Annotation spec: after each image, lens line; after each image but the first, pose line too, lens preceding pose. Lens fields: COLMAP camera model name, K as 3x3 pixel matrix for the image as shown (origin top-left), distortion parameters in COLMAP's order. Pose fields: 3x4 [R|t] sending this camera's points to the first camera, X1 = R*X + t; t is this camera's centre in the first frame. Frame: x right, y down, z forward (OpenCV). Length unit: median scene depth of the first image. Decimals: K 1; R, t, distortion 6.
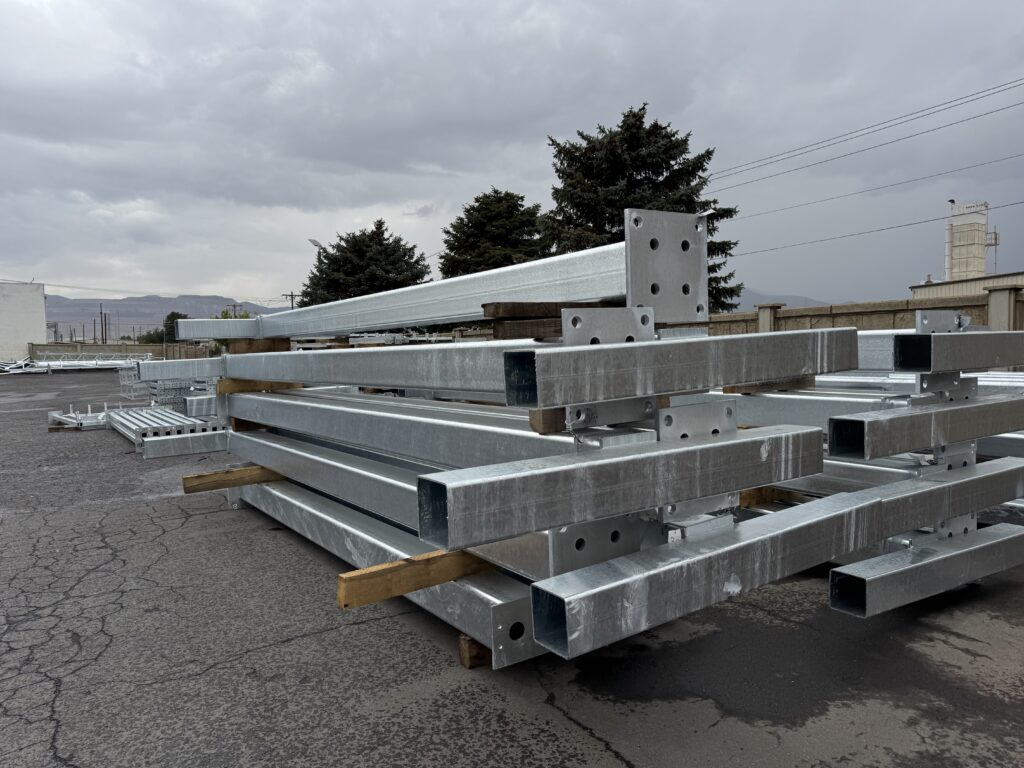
lens RADIAL K [[711.9, 0, 512.0], [0, 711.9, 384.0], [0, 0, 1]] dist [0.148630, -0.266614]
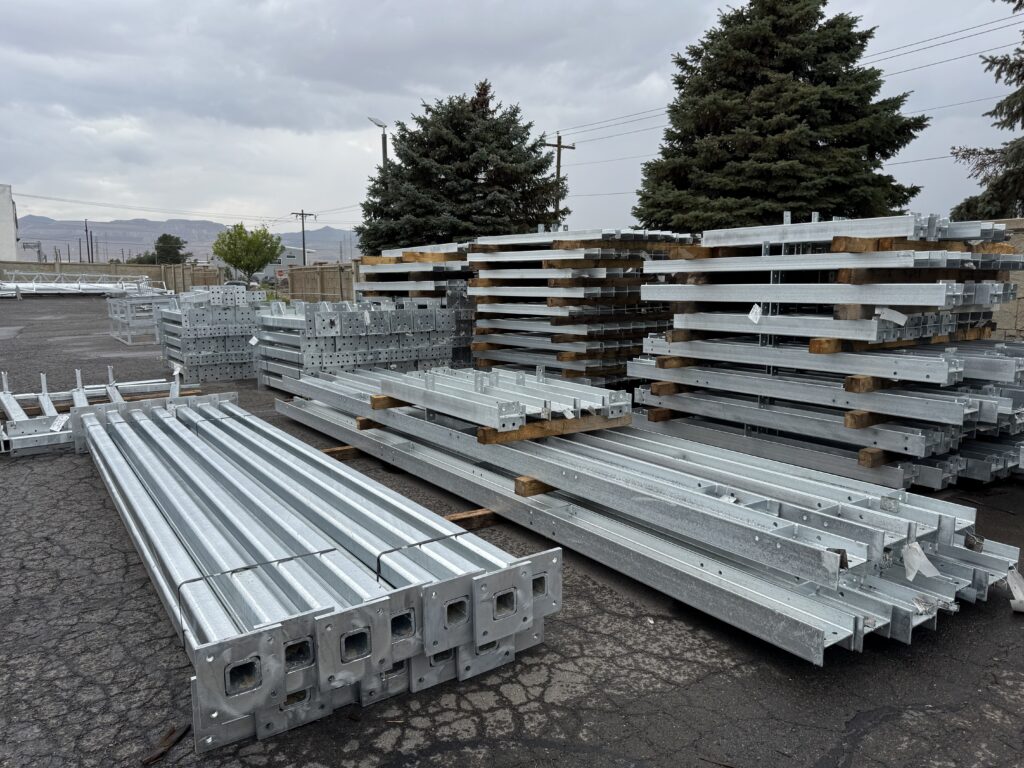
lens RADIAL K [[714.2, 0, 510.9], [0, 714.2, 383.8], [0, 0, 1]] dist [0.119895, -0.184440]
pose [[0.999749, 0.020834, 0.008288, -0.155402], [-0.021502, 0.995623, 0.090953, -0.007777], [-0.006357, -0.091108, 0.995821, 0.289651]]
